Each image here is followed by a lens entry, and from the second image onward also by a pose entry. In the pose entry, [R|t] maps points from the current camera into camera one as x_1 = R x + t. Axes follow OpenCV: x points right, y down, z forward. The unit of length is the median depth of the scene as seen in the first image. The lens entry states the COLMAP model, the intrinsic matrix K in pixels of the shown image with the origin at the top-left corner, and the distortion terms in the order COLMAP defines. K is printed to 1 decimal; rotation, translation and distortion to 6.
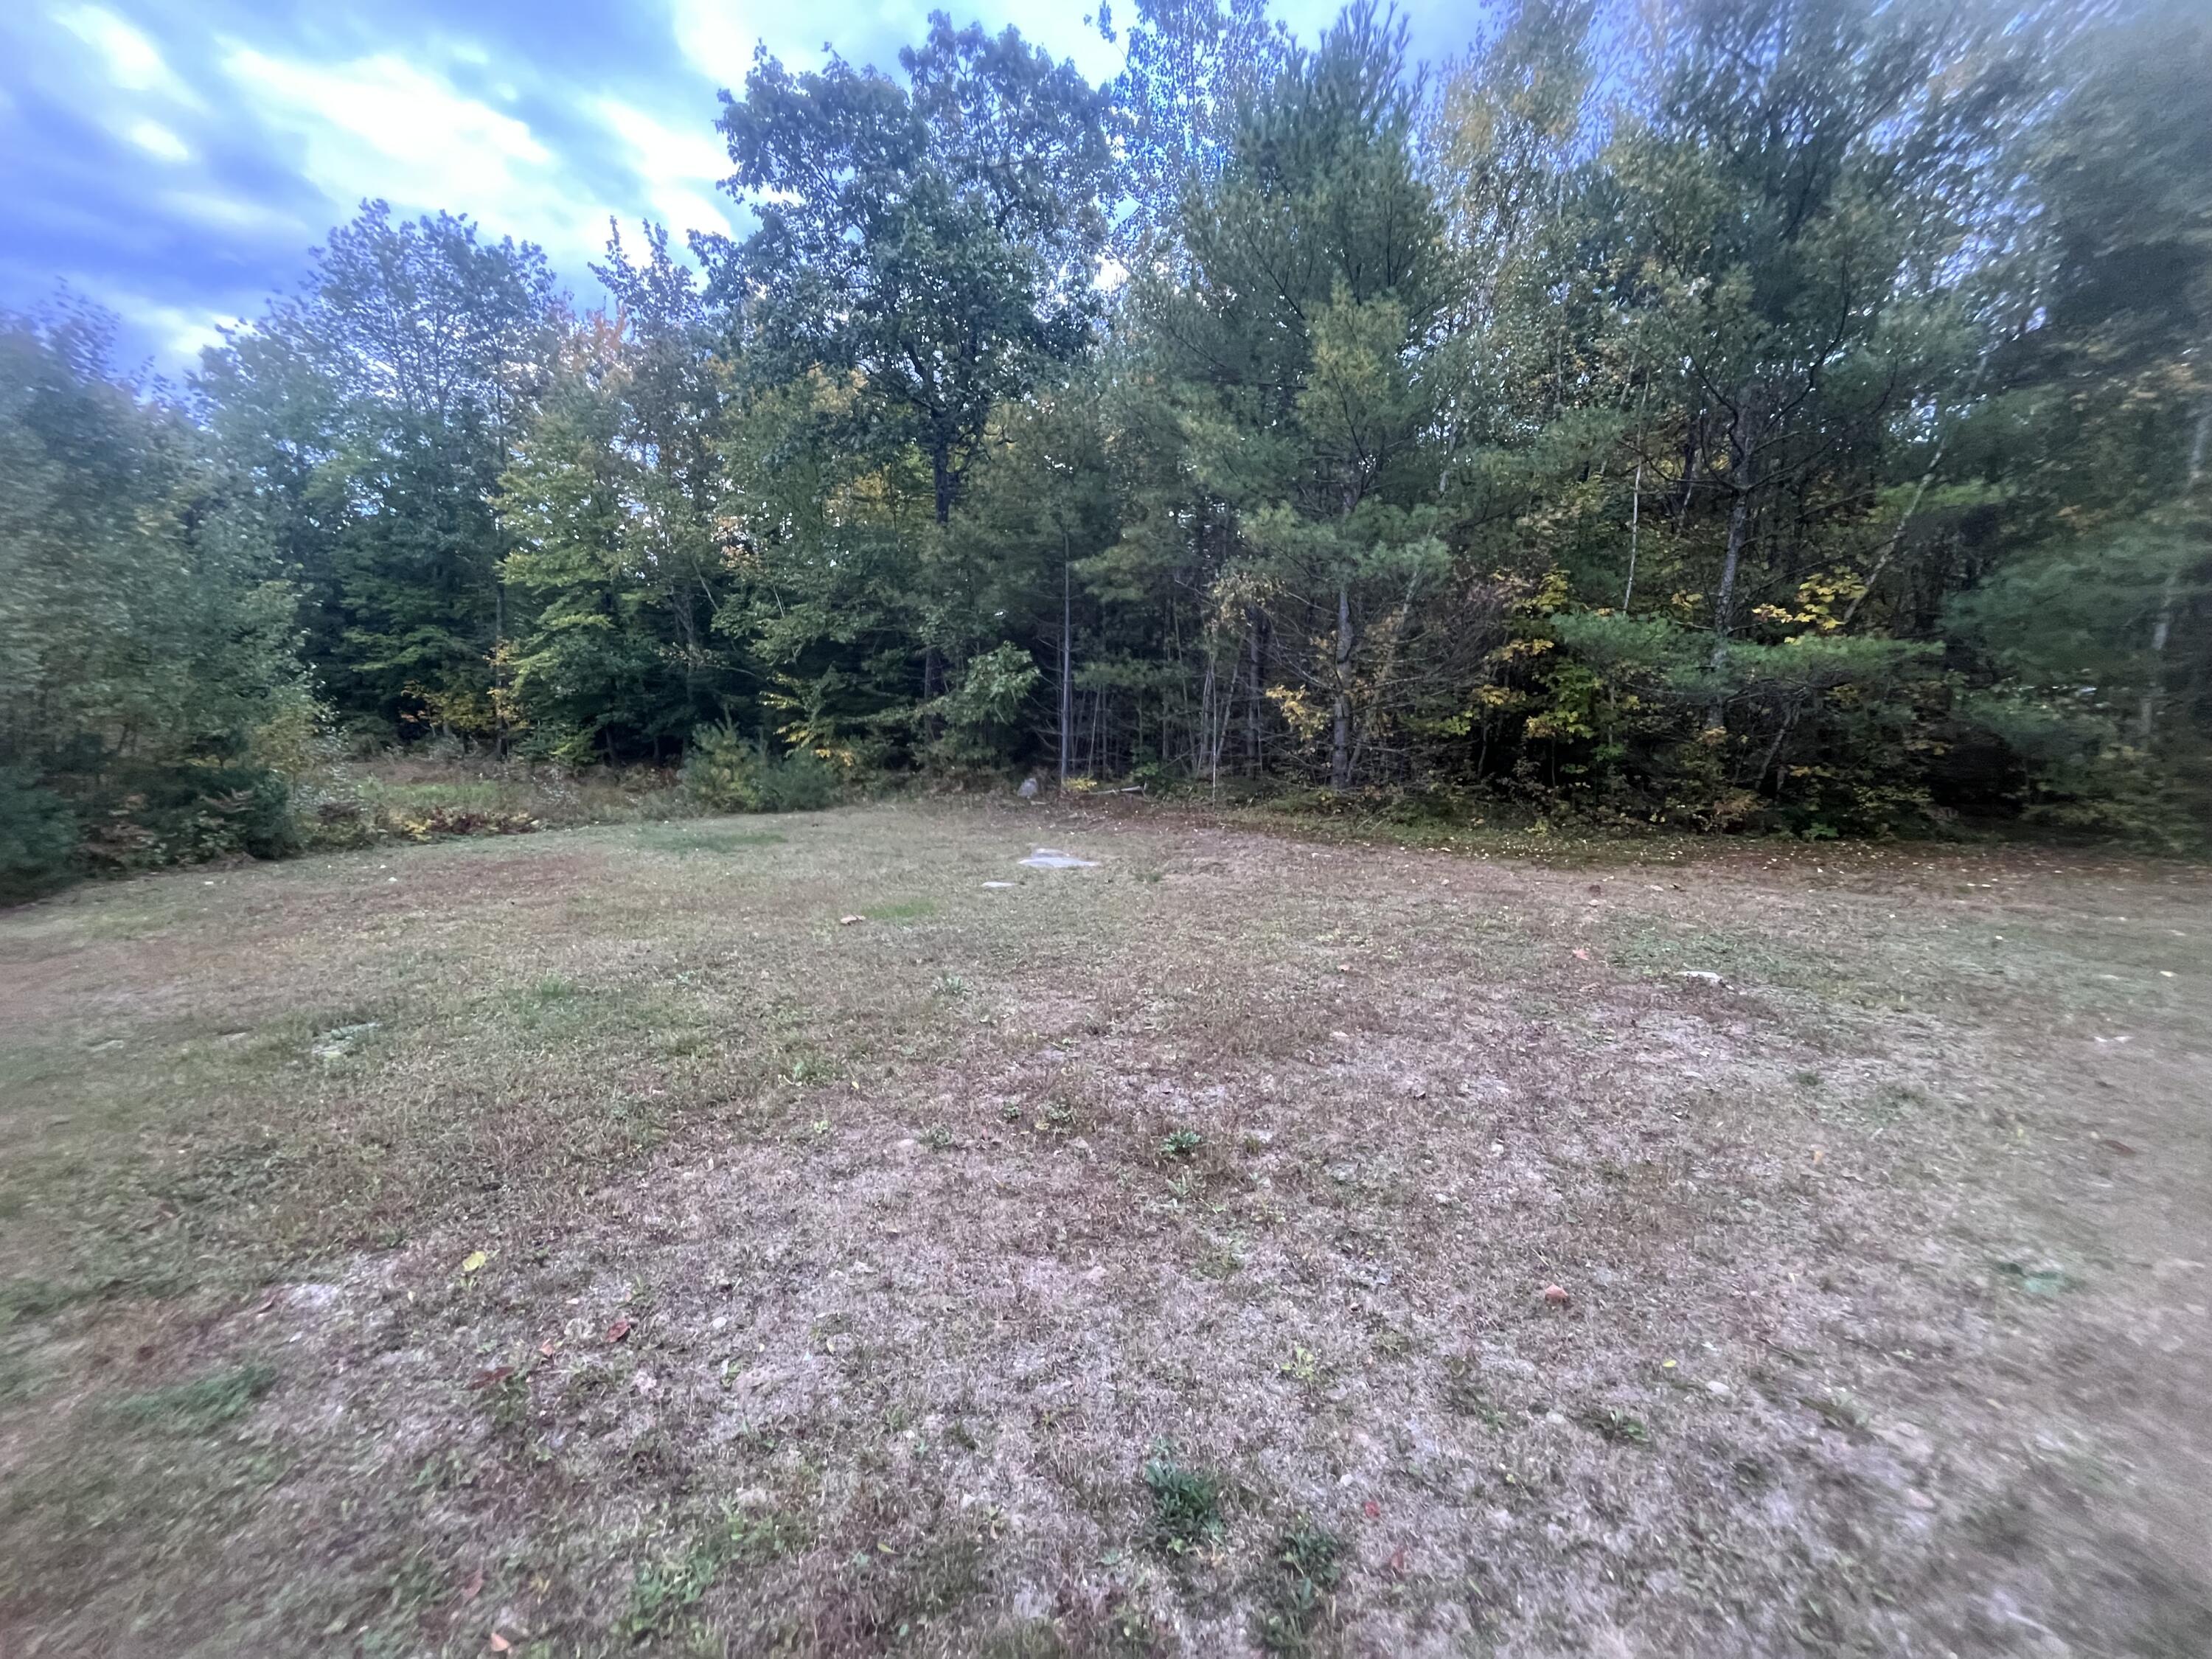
lens RADIAL K [[889.9, 0, 1104.1], [0, 889.9, 814.2], [0, 0, 1]] dist [-0.000350, -0.000644]
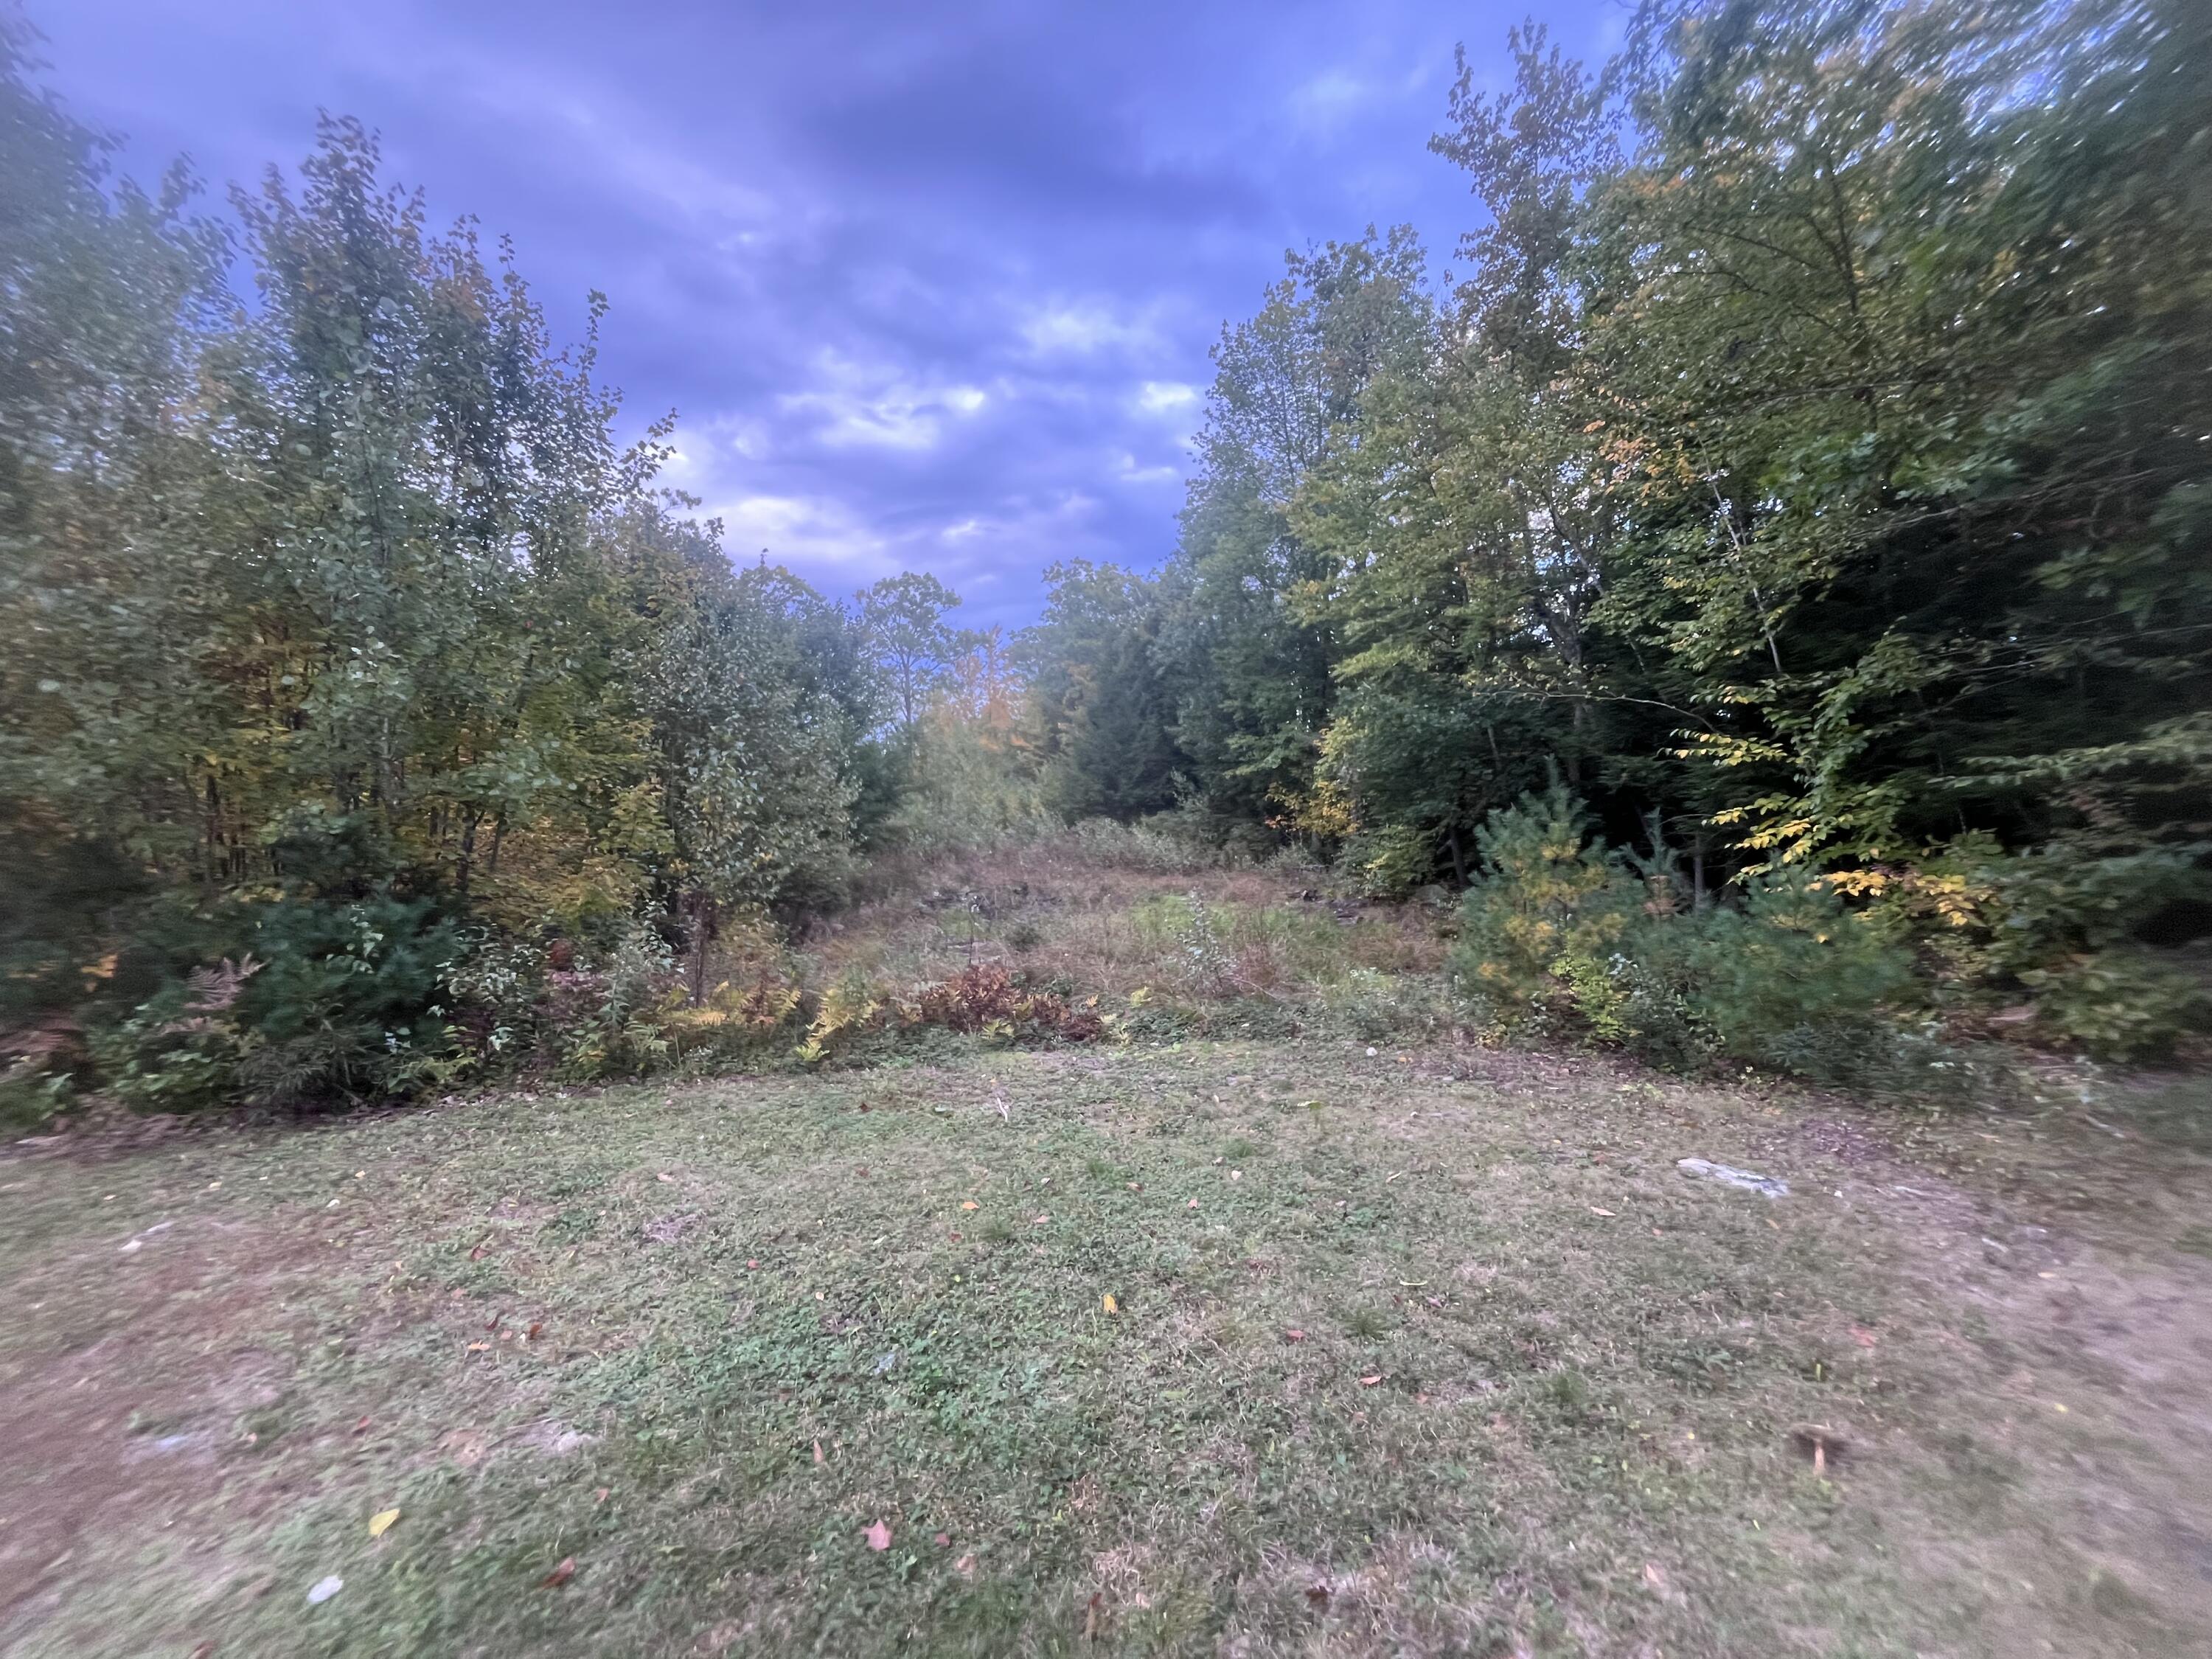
lens RADIAL K [[889.9, 0, 1103.9], [0, 889.9, 840.0], [0, 0, 1]] dist [-0.000350, -0.000644]
pose [[0.544825, -0.015026, -0.838415, -0.373747], [-0.062617, 0.996319, -0.058546, -0.093067], [0.836208, 0.084397, 0.541879, 1.143983]]
